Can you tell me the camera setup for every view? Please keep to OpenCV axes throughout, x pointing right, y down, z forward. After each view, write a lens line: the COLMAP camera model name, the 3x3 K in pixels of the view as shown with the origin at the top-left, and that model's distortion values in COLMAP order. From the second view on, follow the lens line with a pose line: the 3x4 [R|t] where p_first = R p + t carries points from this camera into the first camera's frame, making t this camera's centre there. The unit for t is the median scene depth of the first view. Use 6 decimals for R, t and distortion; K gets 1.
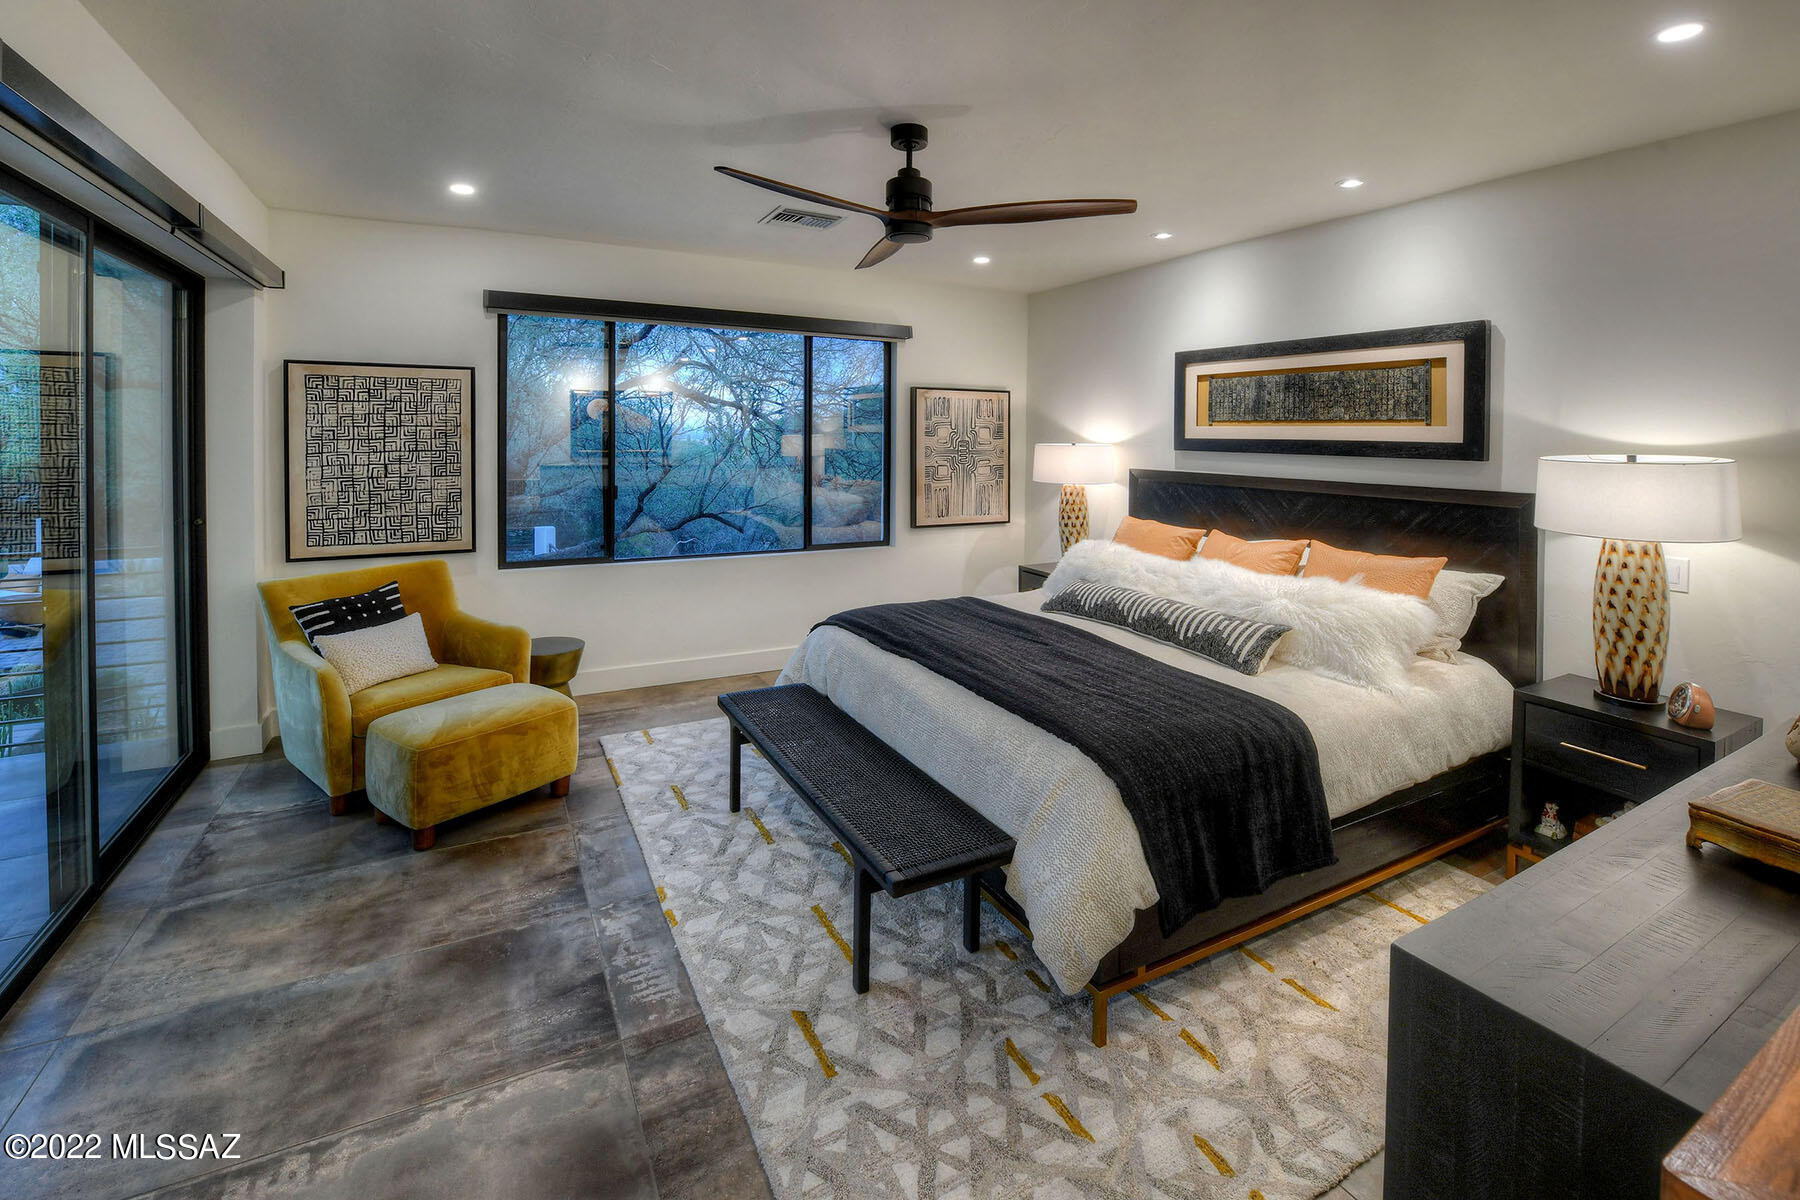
lens RADIAL K [[708.9, 0, 902.7], [0, 708.9, 610.5], [0, 0, 1]] dist [-0.015583, 0.000065]
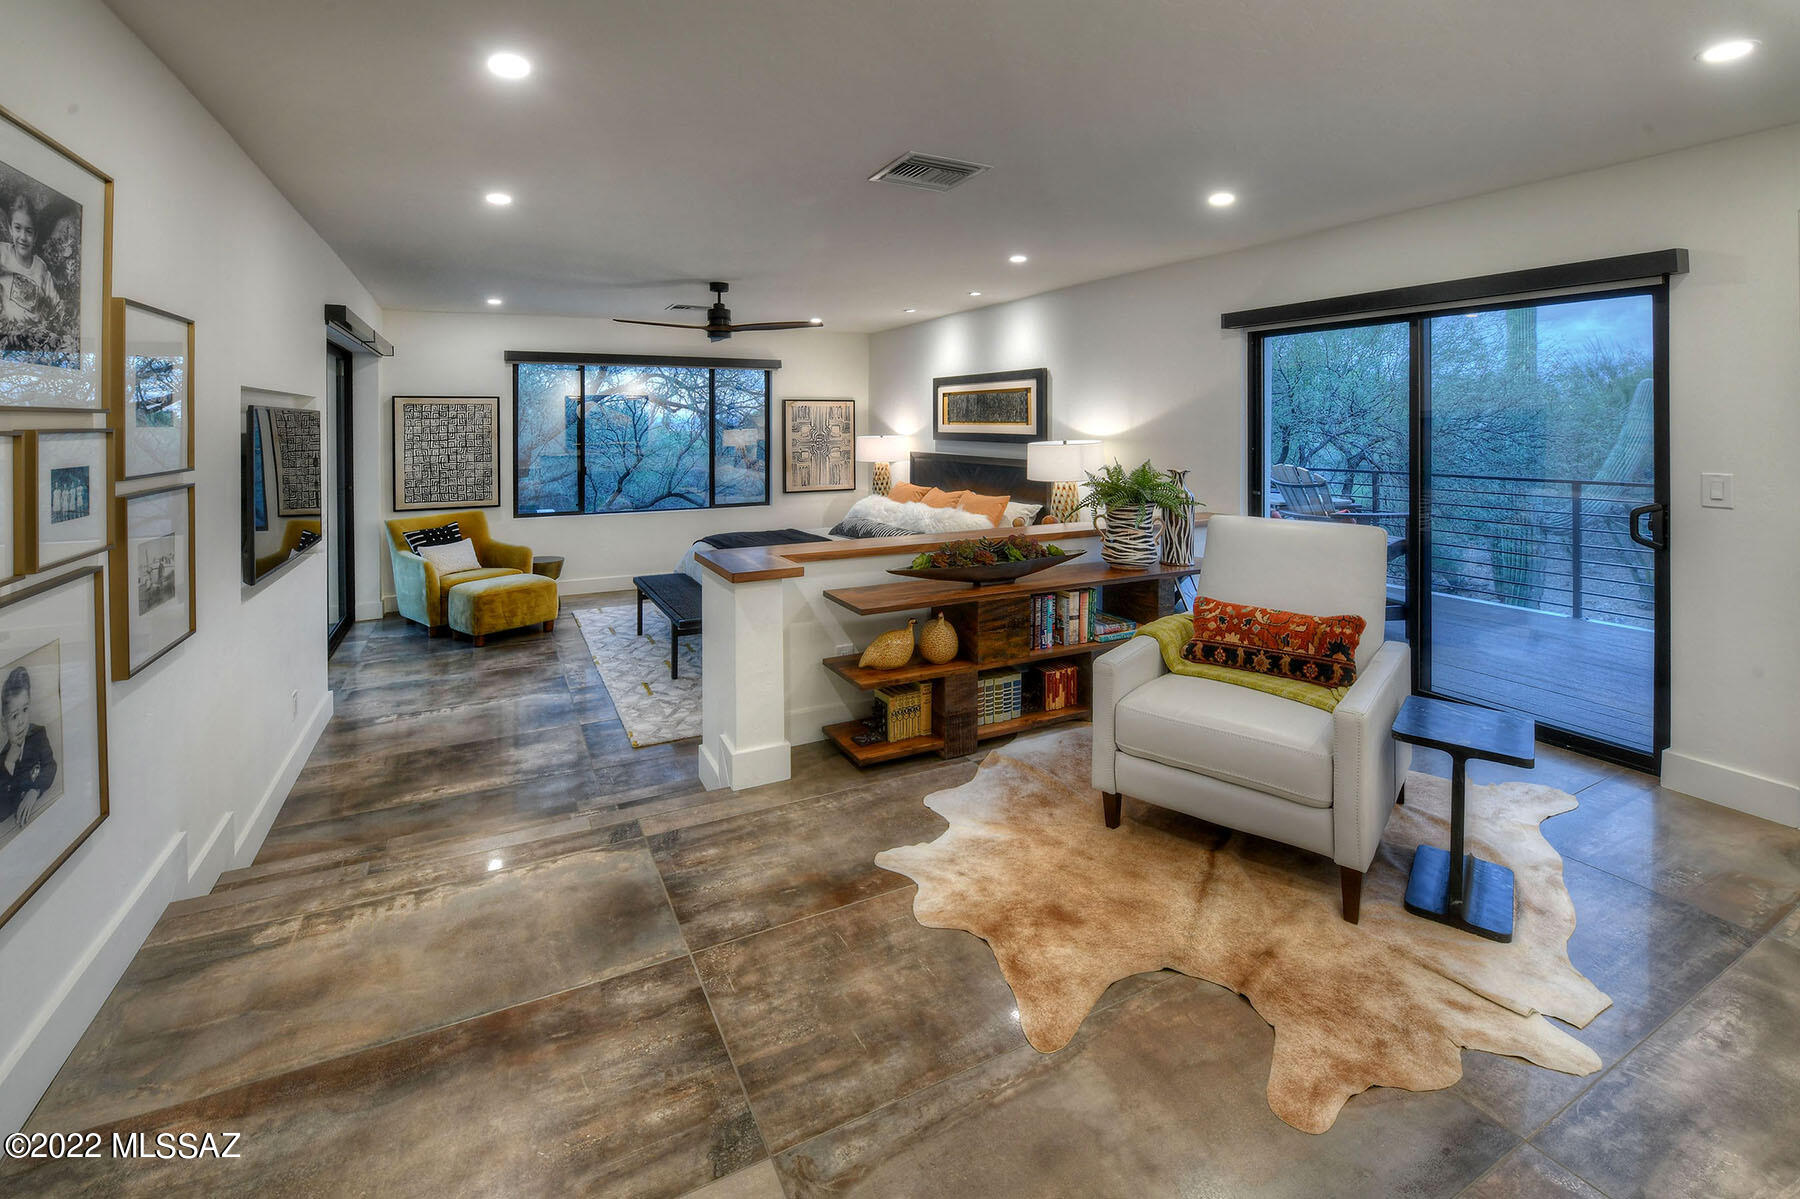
lens RADIAL K [[708.9, 0, 889.3], [0, 708.9, 590.4], [0, 0, 1]] dist [-0.015583, 0.000065]
pose [[0.999767, -0.009187, -0.019509, 0.360777], [0.008991, 0.999909, -0.010107, 0.145589], [0.019601, 0.009929, 0.999759, -0.677183]]
